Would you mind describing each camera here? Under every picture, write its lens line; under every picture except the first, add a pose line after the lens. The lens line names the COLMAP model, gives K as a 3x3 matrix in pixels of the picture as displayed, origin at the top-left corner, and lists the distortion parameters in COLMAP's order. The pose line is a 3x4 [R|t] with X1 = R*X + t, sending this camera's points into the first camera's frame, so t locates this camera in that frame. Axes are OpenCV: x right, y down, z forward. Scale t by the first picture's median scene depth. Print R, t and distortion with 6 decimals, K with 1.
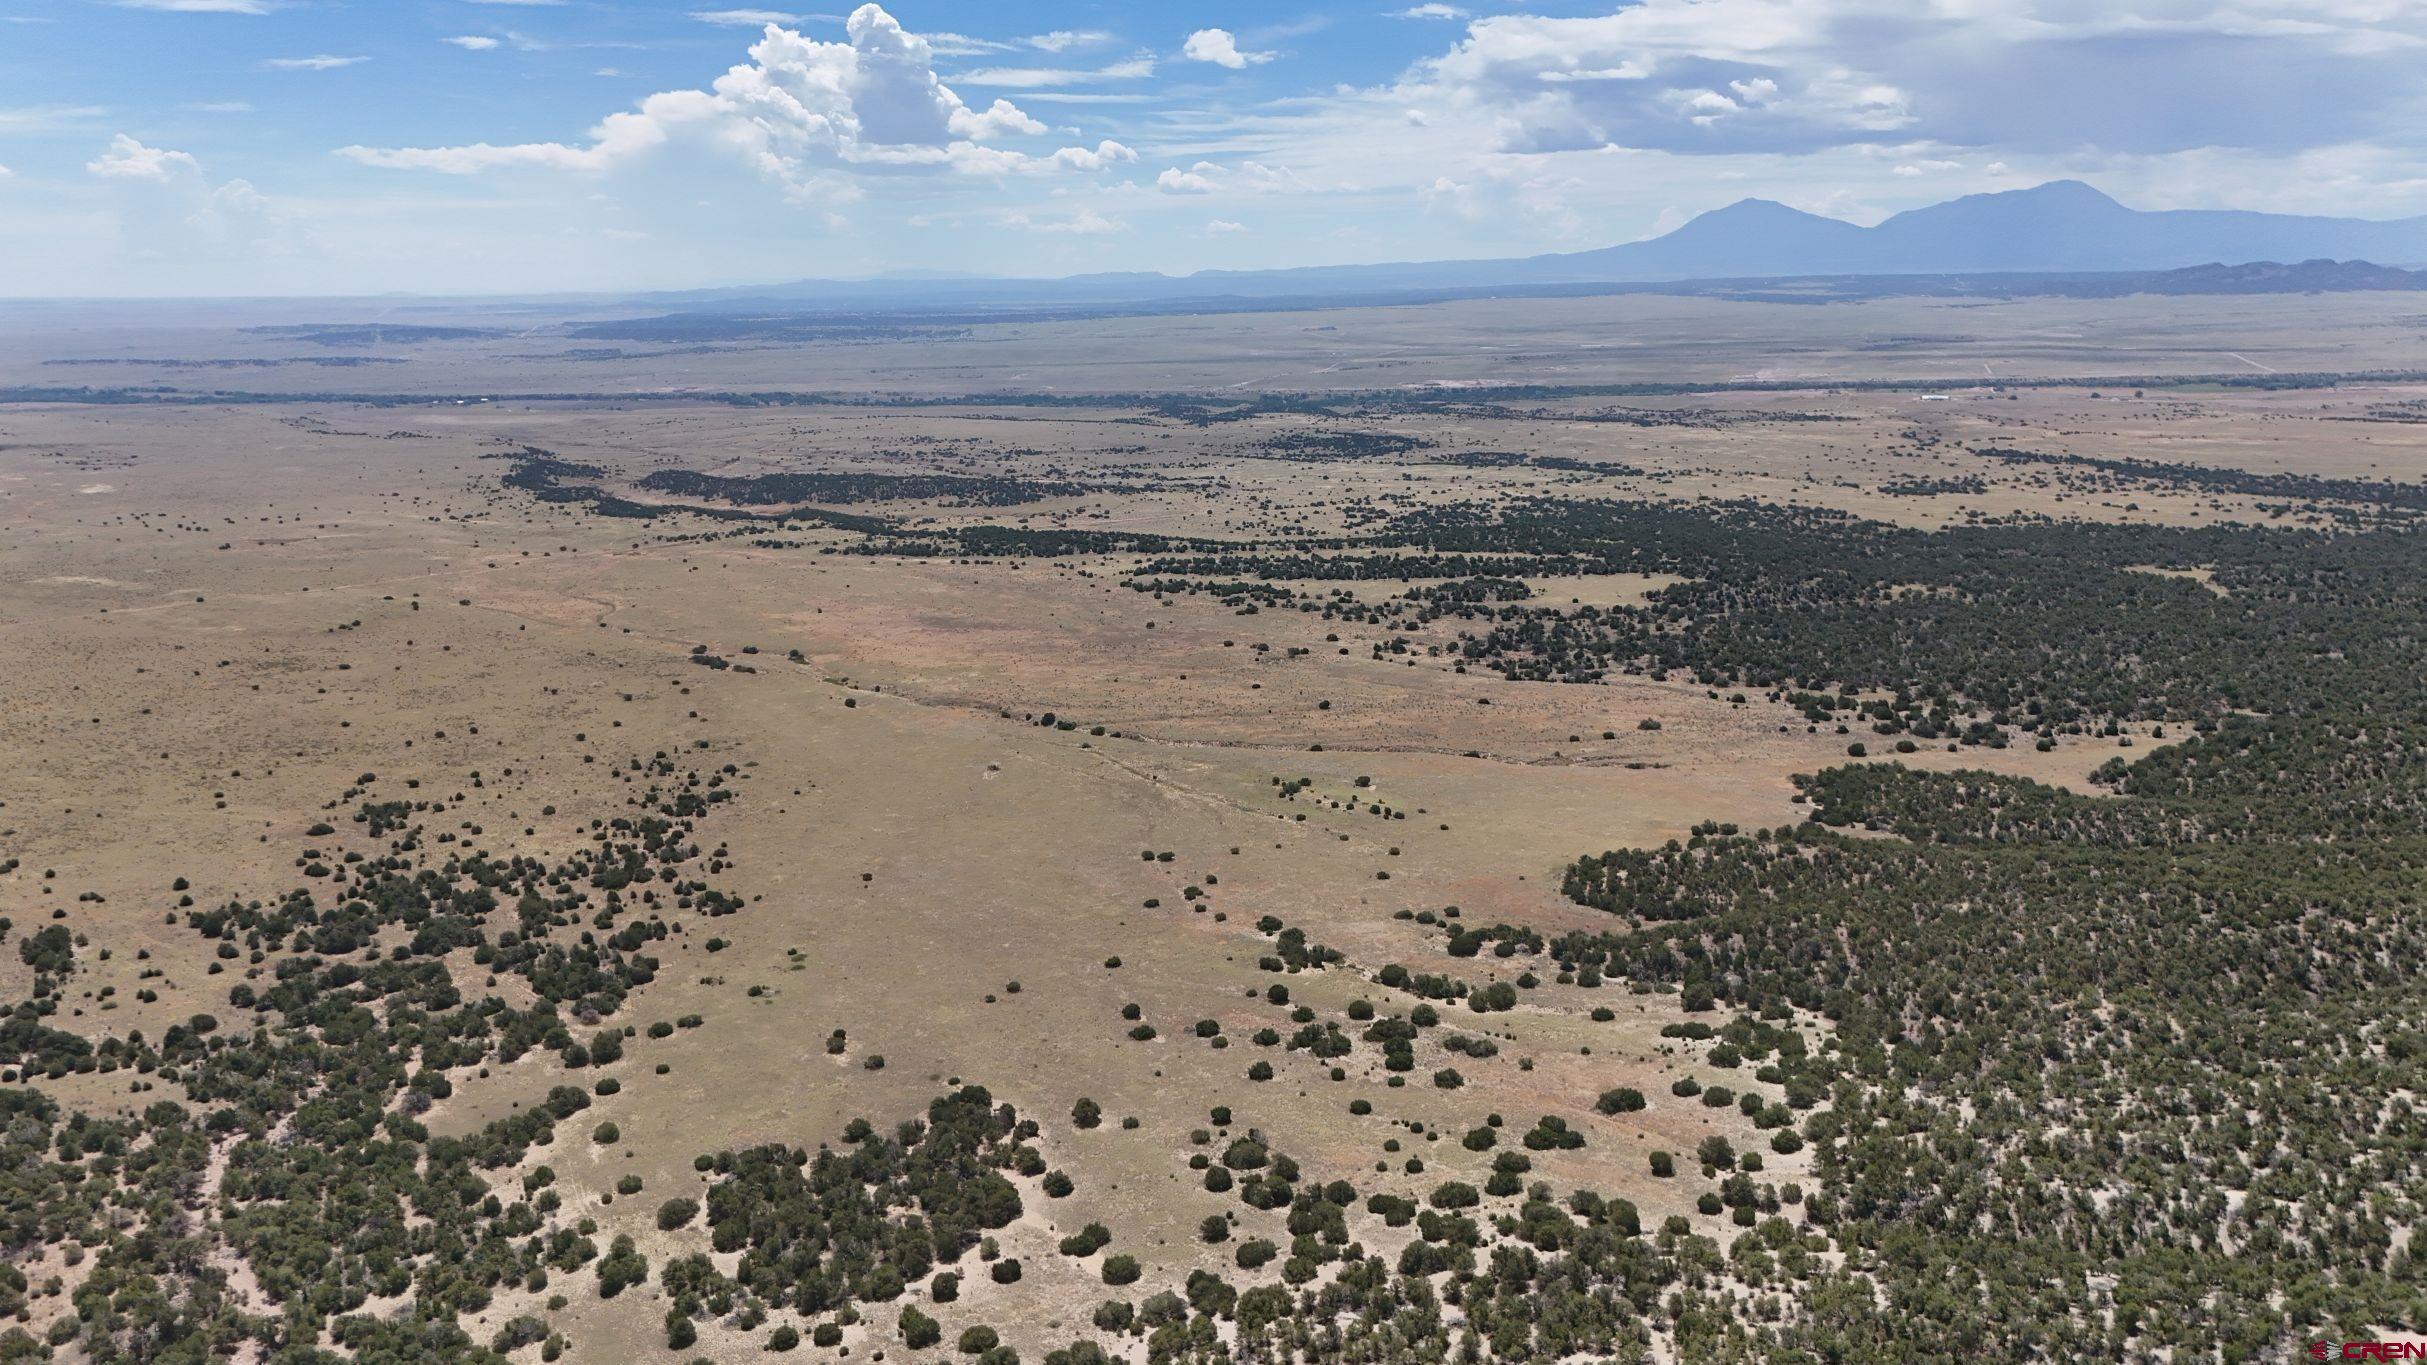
lens RADIAL K [[1790.1, 0, 1208.6], [0, 1790.1, 689.1], [0, 0, 1]] dist [0.073132, -0.078802]
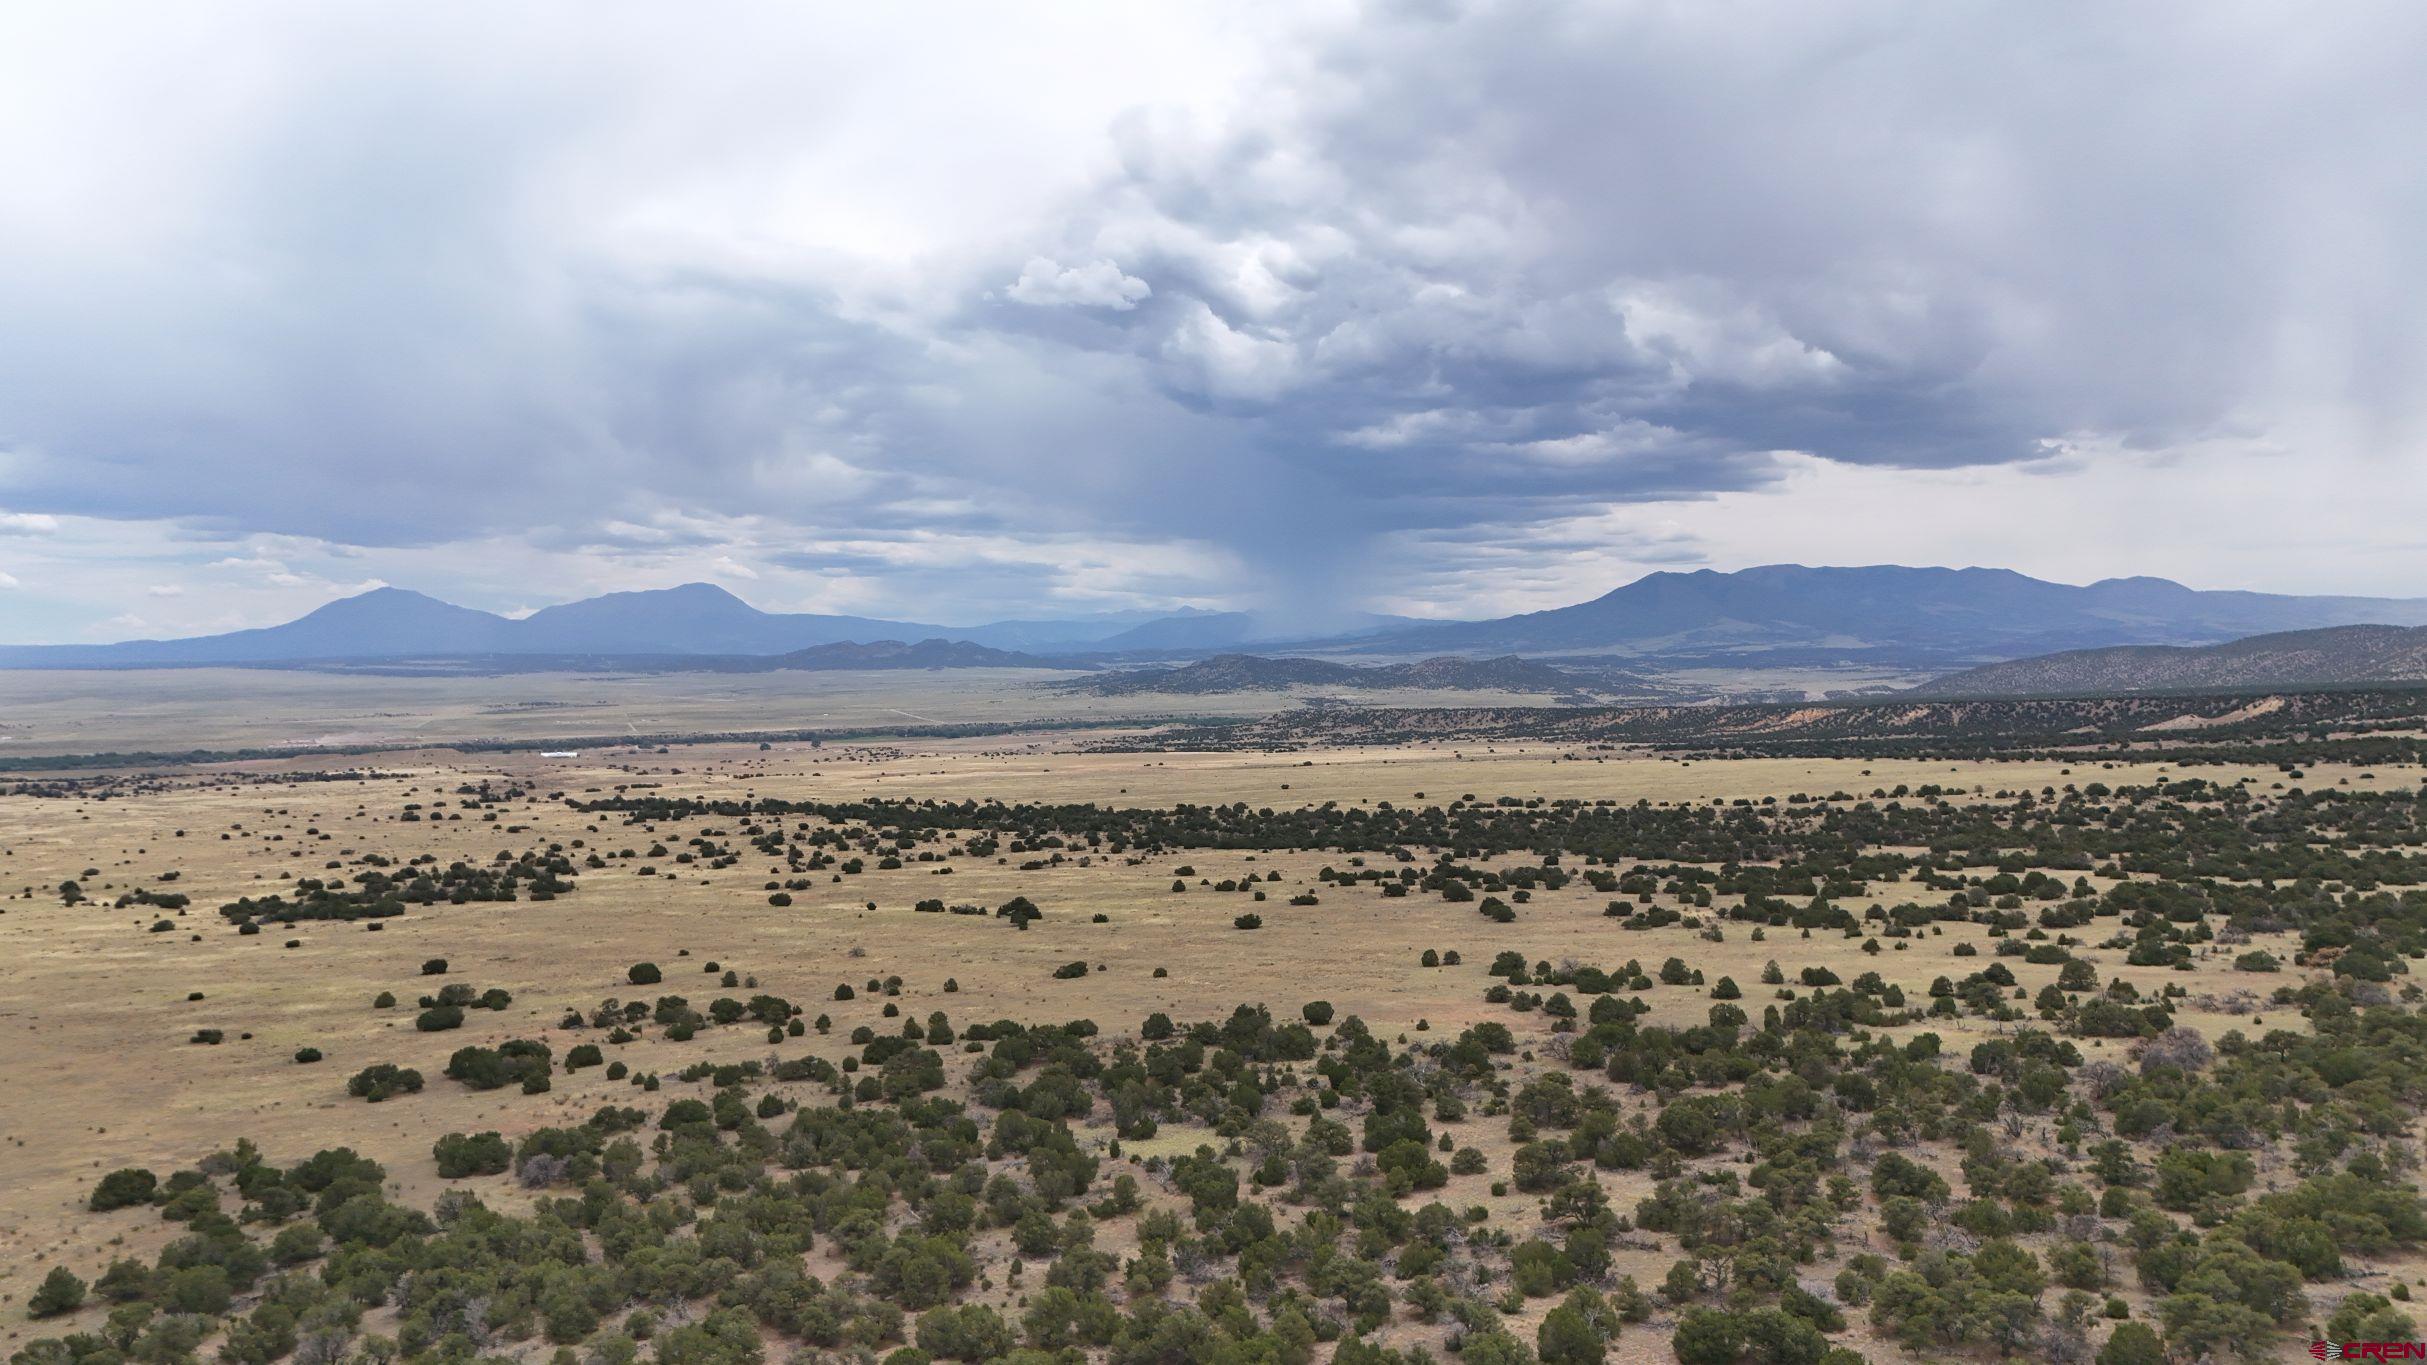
lens RADIAL K [[1798.9, 0, 1217.3], [0, 1798.9, 689.4], [0, 0, 1]] dist [0.080895, -0.120310]
pose [[0.761689, -0.000746, 0.647942, 0.506930], [0.140363, 0.976443, -0.163880, -0.122742], [-0.632557, 0.215773, 0.743851, 1.112642]]
